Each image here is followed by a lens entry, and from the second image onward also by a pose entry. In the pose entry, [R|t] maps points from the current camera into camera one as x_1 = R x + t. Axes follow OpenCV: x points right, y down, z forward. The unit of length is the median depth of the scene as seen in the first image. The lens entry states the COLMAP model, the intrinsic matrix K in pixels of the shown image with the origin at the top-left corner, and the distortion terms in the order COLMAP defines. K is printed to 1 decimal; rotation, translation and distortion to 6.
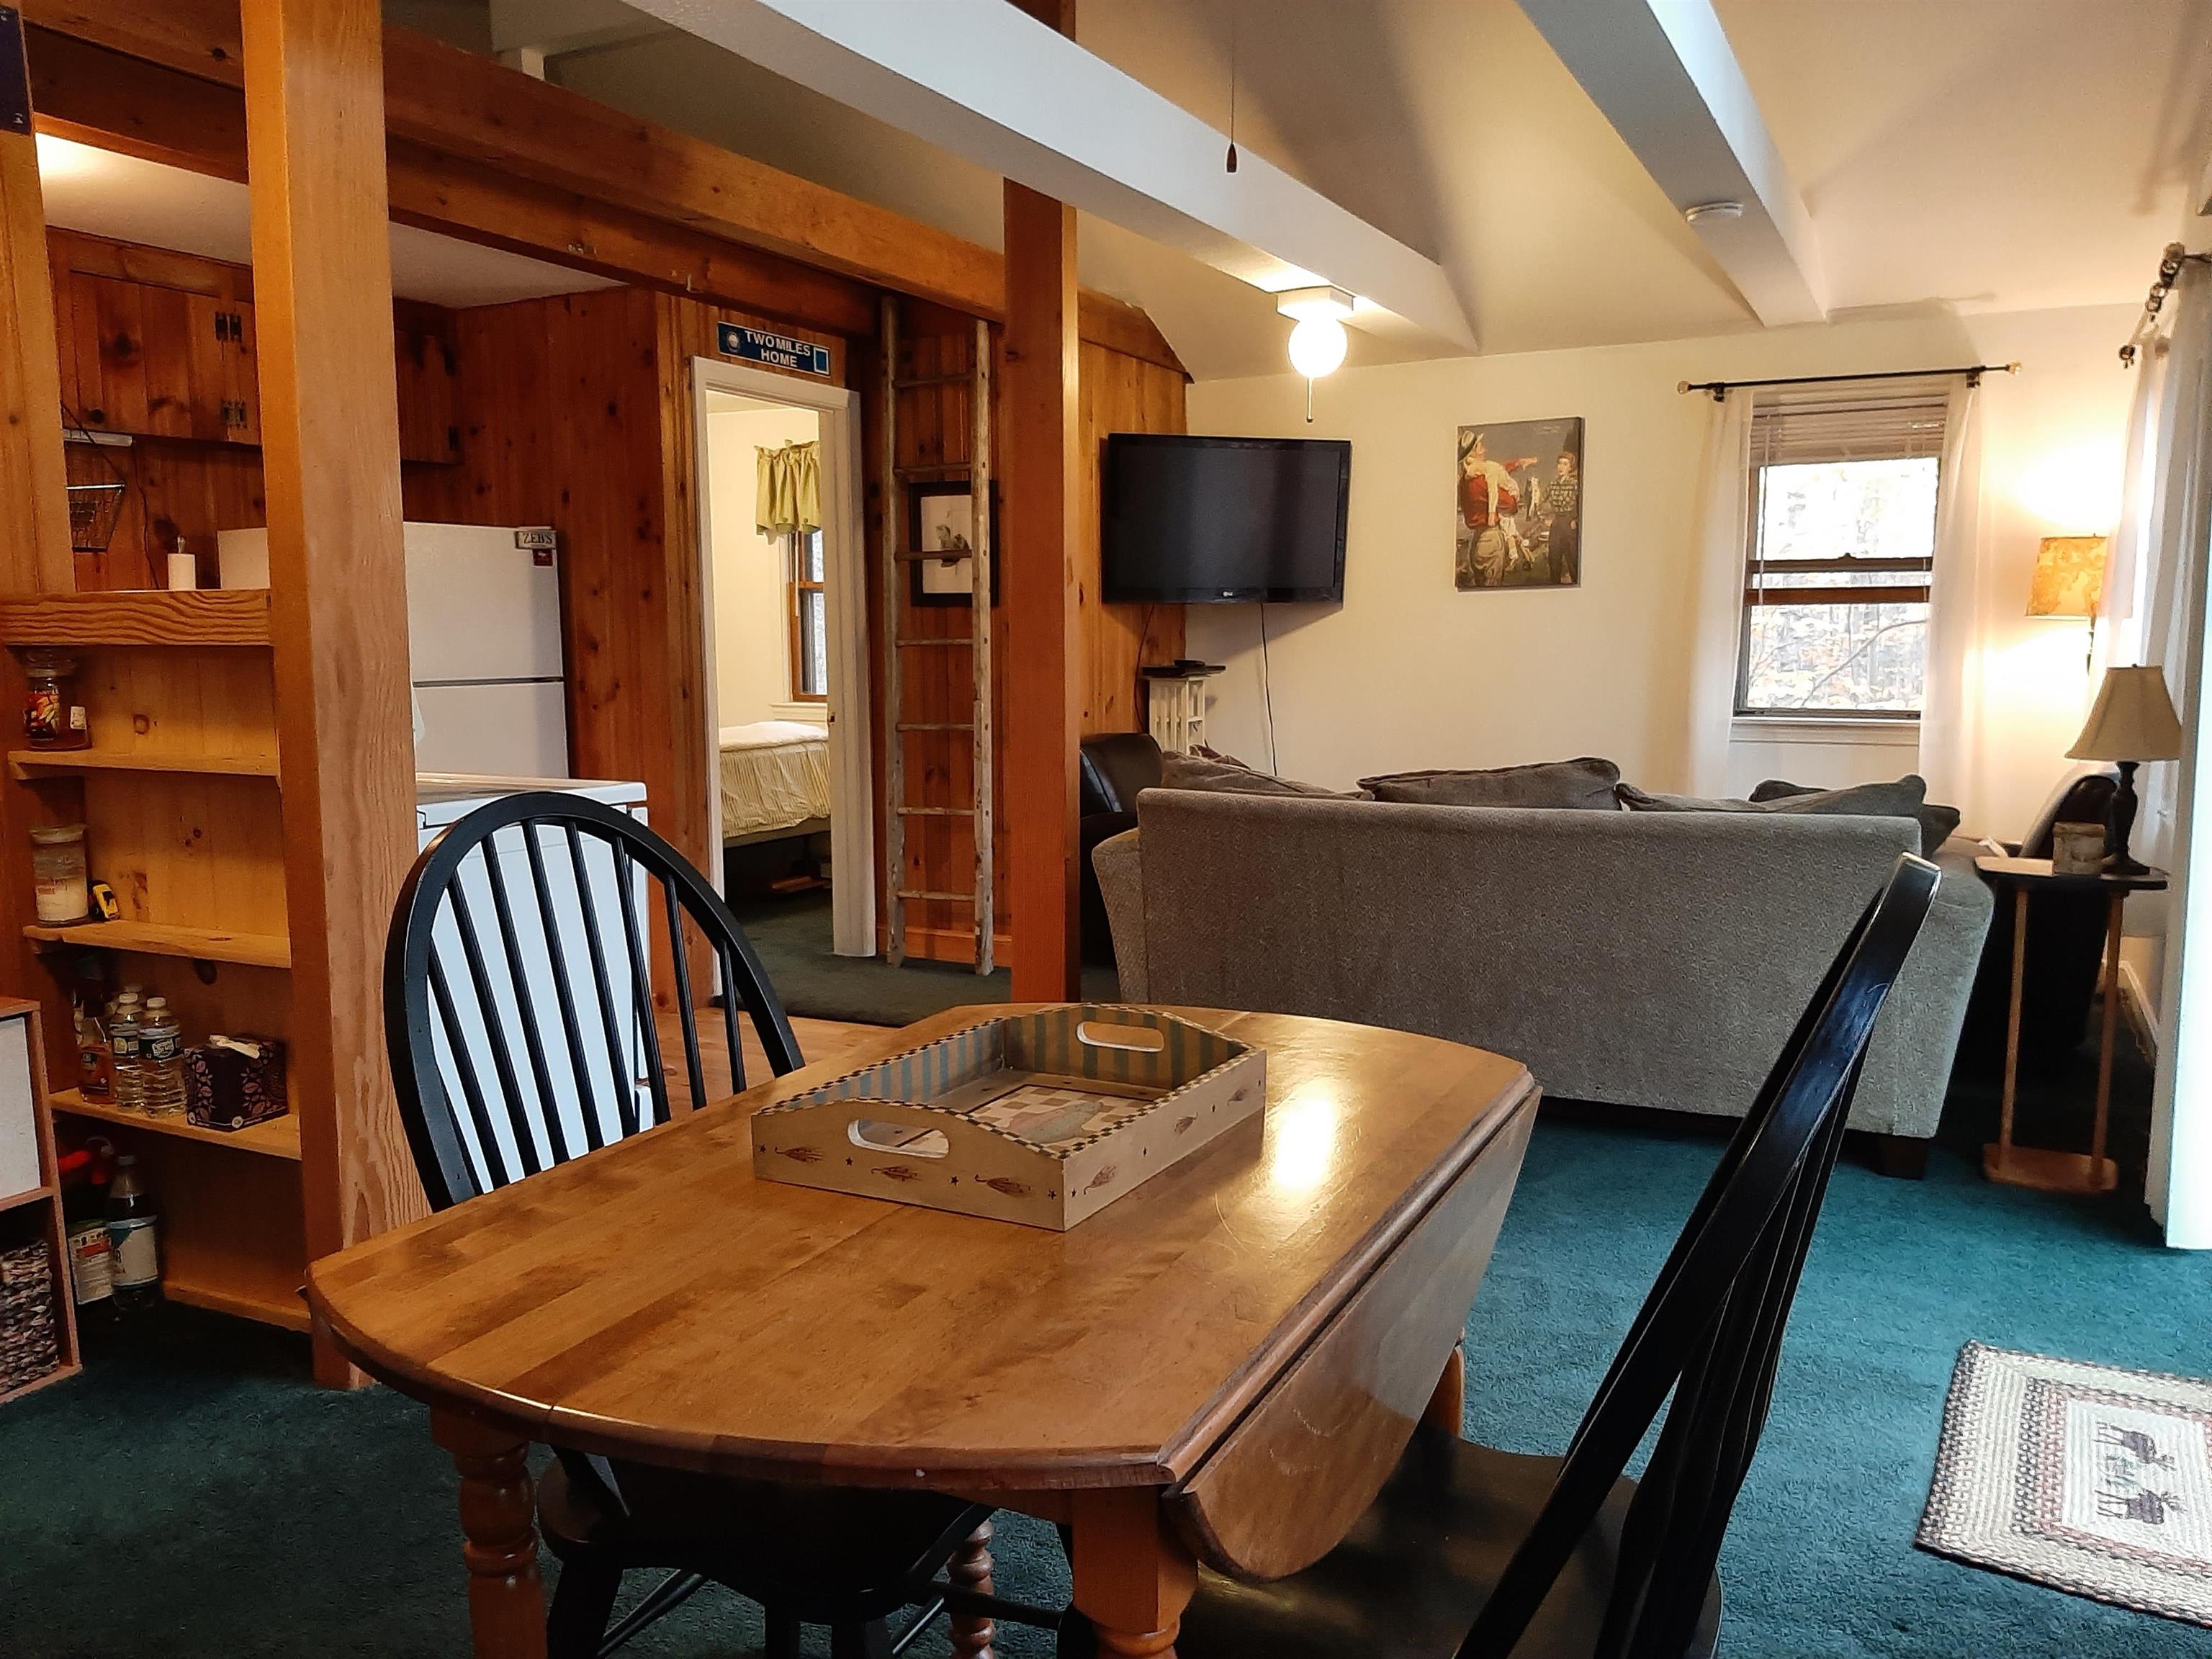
lens RADIAL K [[1706.5, 0, 1107.2], [0, 1706.5, 829.8], [0, 0, 1]] dist [0.068499, -0.128986]
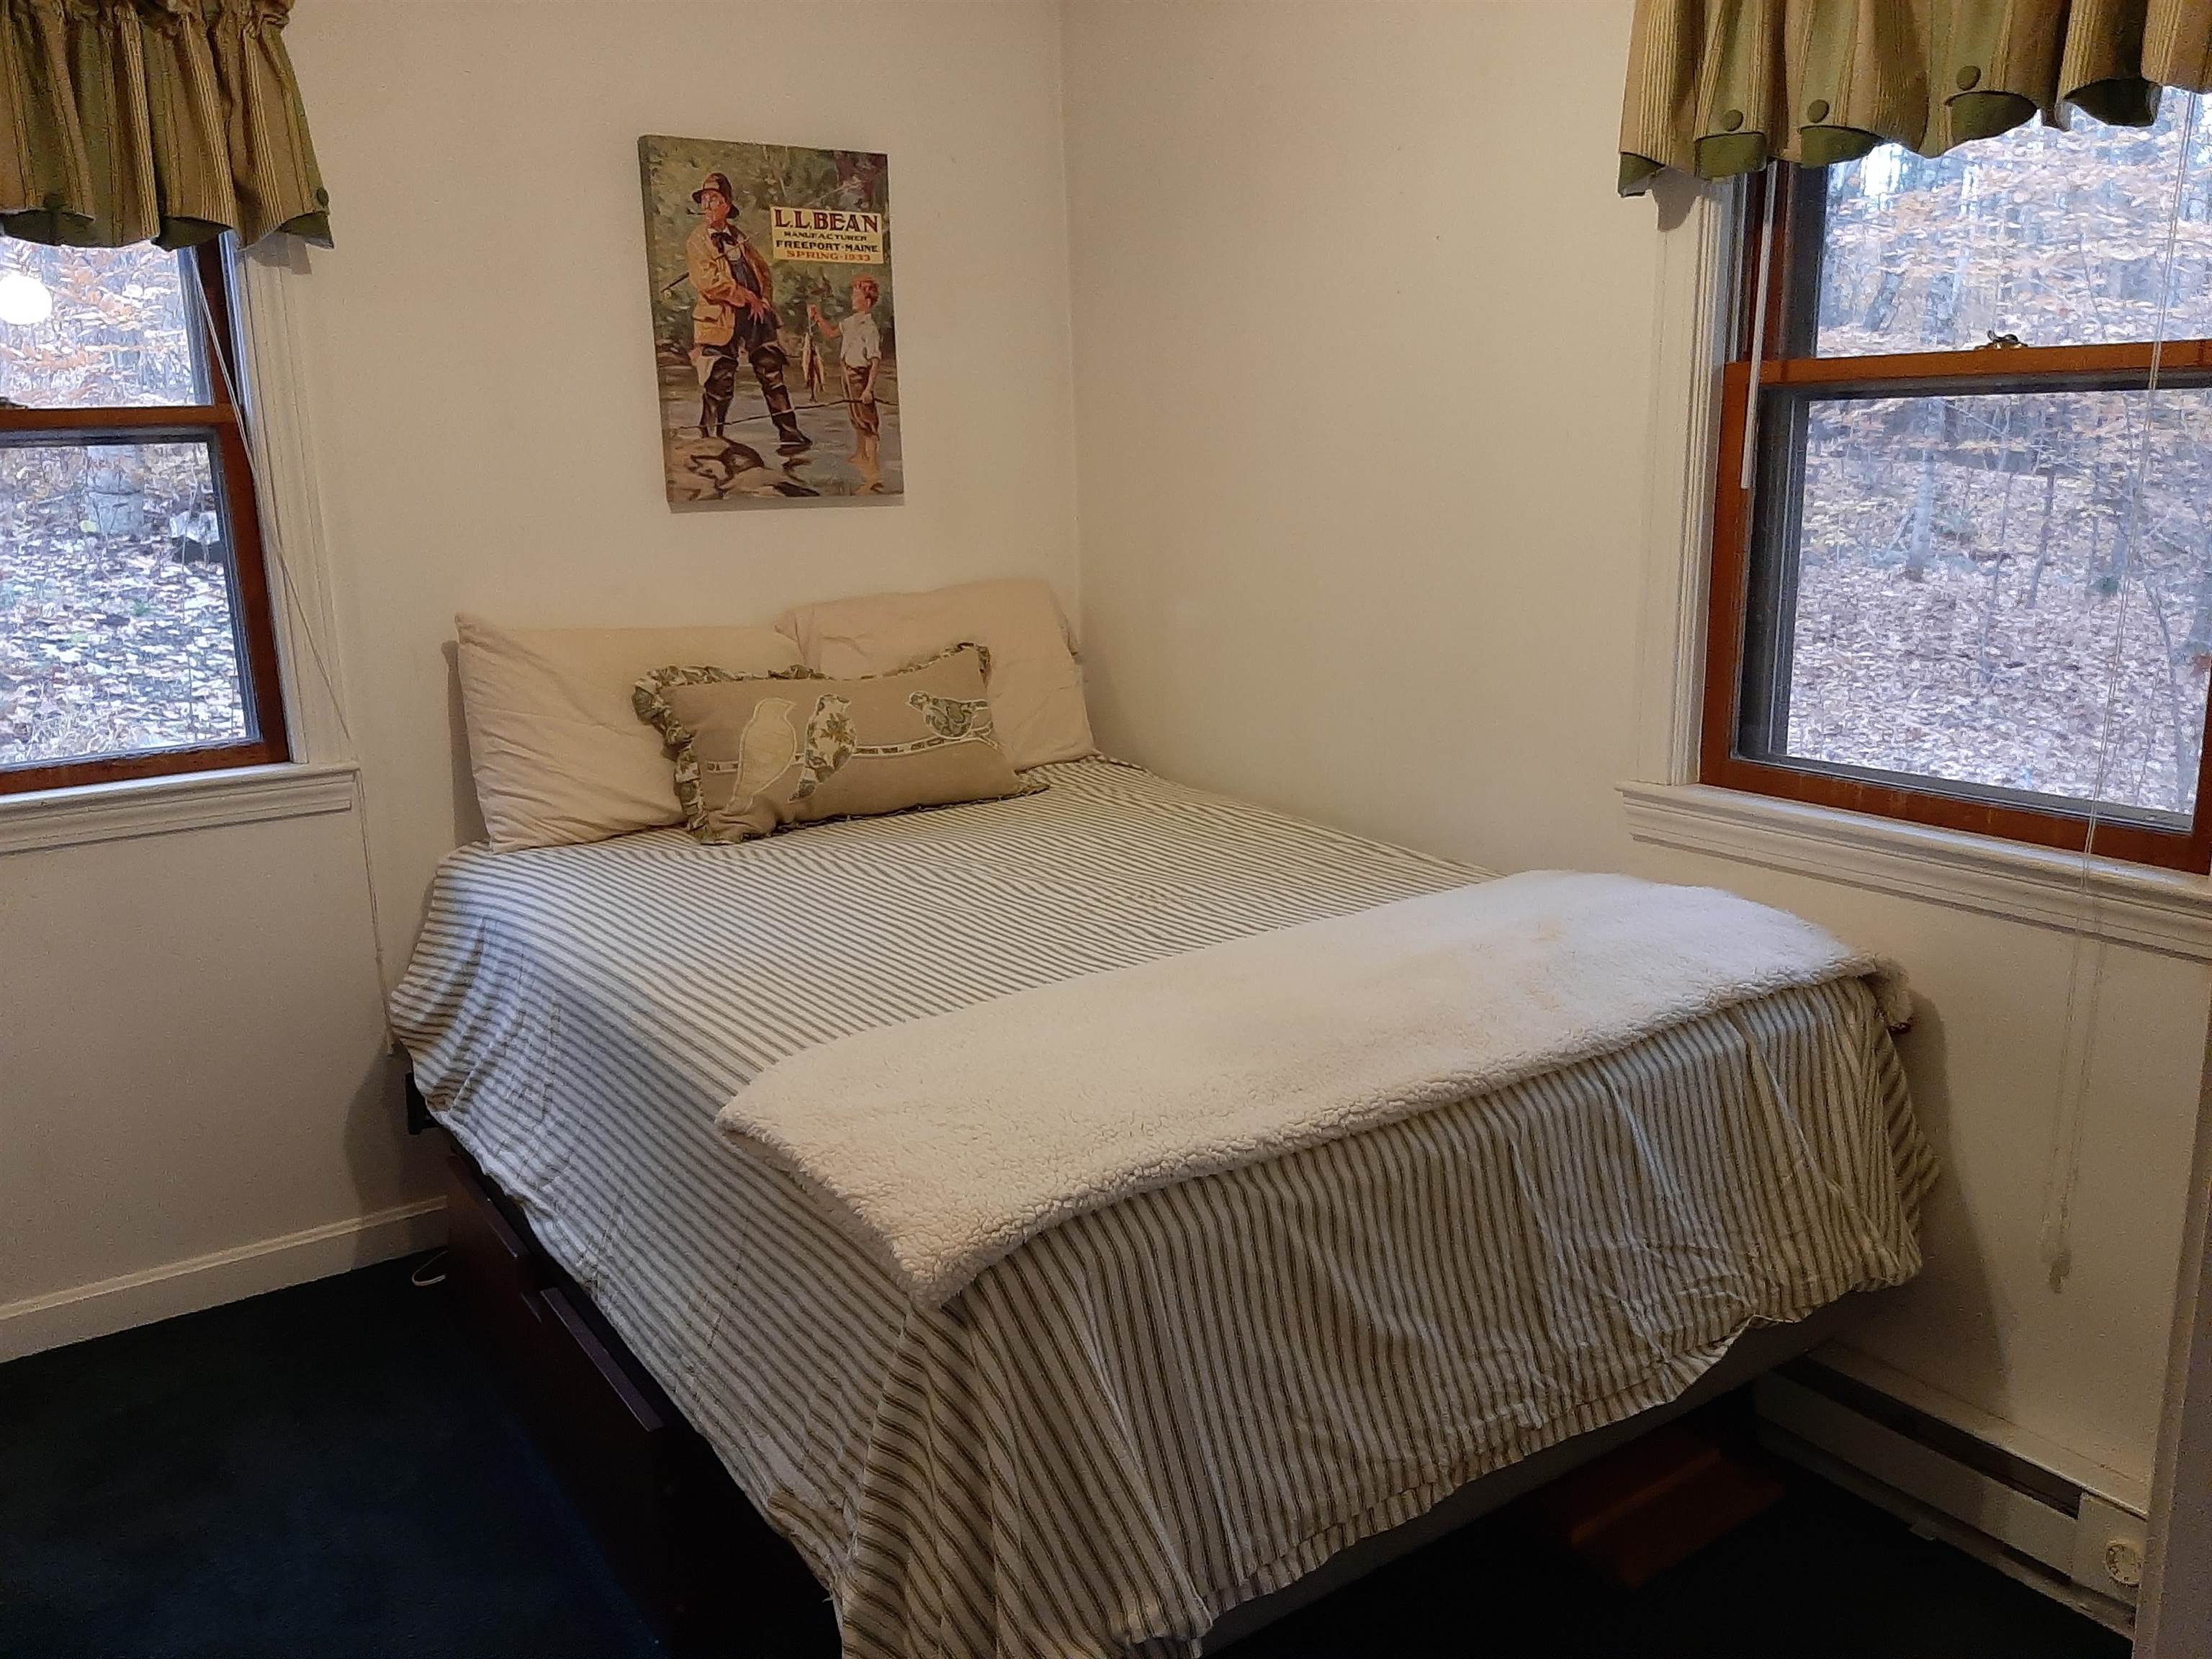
lens RADIAL K [[1706.5, 0, 1124.7], [0, 1706.5, 871.7], [0, 0, 1]] dist [0.068499, -0.128986]
pose [[0.885146, 0.095487, -0.455411, -0.208043], [-0.038650, 0.990423, 0.132544, -0.146559], [0.463706, -0.099719, 0.880360, 1.064734]]
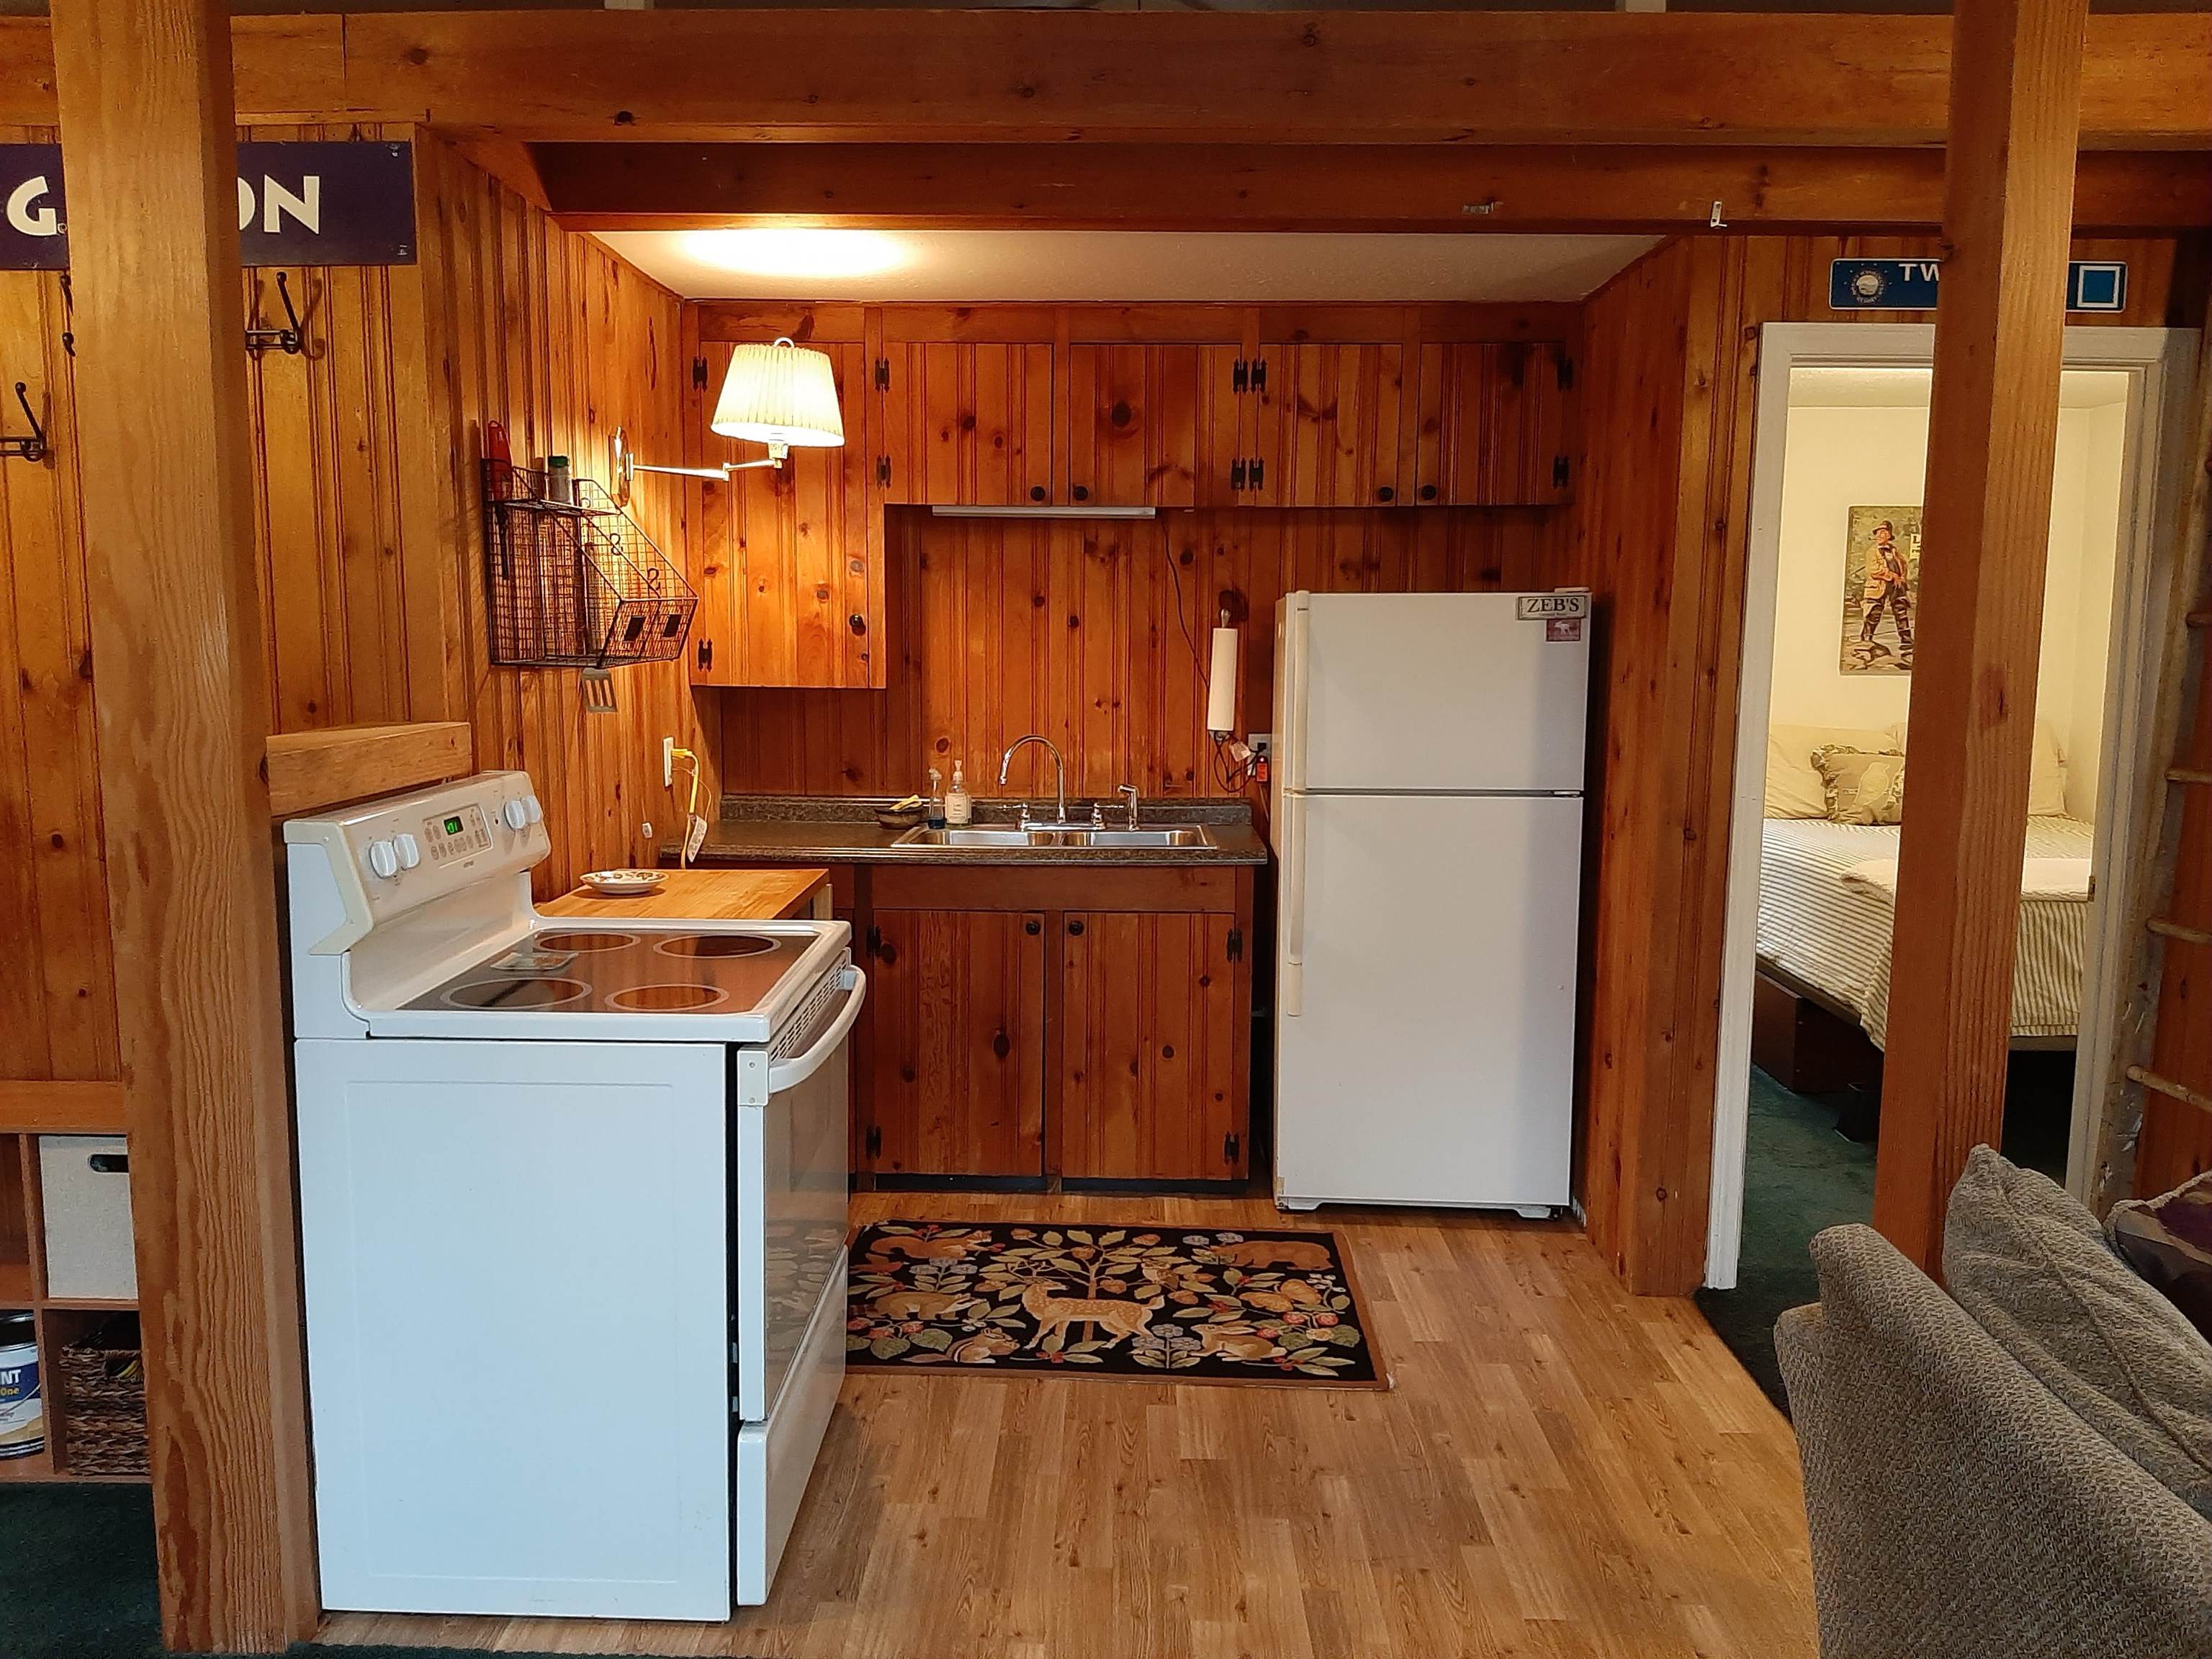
lens RADIAL K [[1706.5, 0, 1093.8], [0, 1706.5, 834.5], [0, 0, 1]] dist [0.068499, -0.128986]
pose [[0.433348, 0.121229, -0.893036, 0.258179], [-0.112572, 0.990432, 0.079825, -0.109257], [0.894168, 0.065939, 0.442849, 0.506281]]
